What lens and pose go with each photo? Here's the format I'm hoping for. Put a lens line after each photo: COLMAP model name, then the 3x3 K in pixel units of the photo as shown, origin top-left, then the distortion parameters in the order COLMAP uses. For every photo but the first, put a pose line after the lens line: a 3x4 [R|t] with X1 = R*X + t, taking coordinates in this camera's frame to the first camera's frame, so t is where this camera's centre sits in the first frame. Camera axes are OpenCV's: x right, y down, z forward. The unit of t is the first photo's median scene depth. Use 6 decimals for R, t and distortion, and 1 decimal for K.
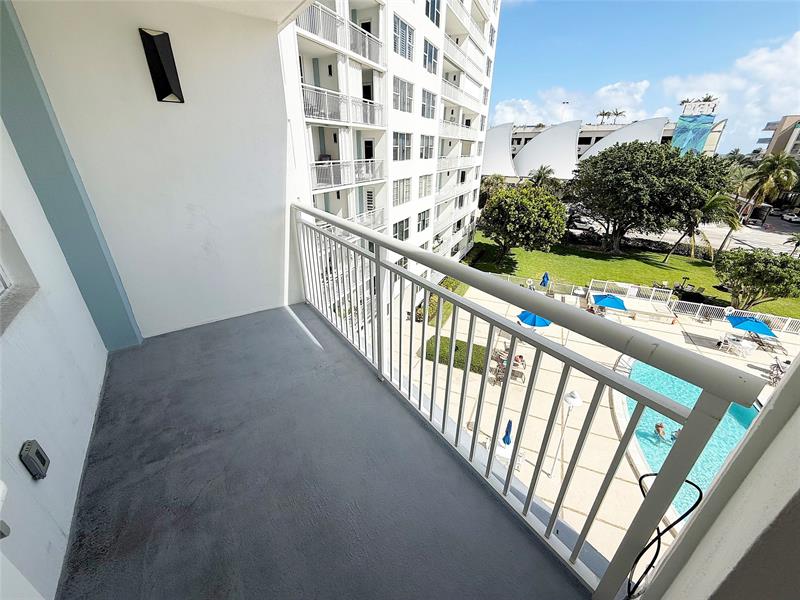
lens RADIAL K [[319.0, 0, 396.7], [0, 319.0, 298.9], [0, 0, 1]] dist [0.000296, -0.000315]
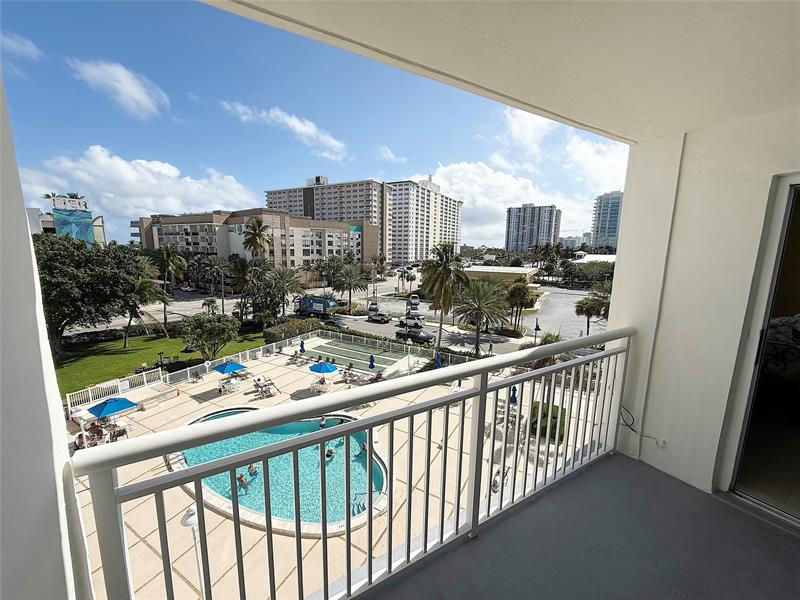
lens RADIAL K [[319.0, 0, 396.7], [0, 319.0, 298.9], [0, 0, 1]] dist [0.000296, -0.000315]
pose [[0.065079, -0.166071, 0.983964, -0.064902], [0.410850, 0.903059, 0.125243, -0.040543], [-0.909377, 0.396111, 0.127000, 0.078716]]
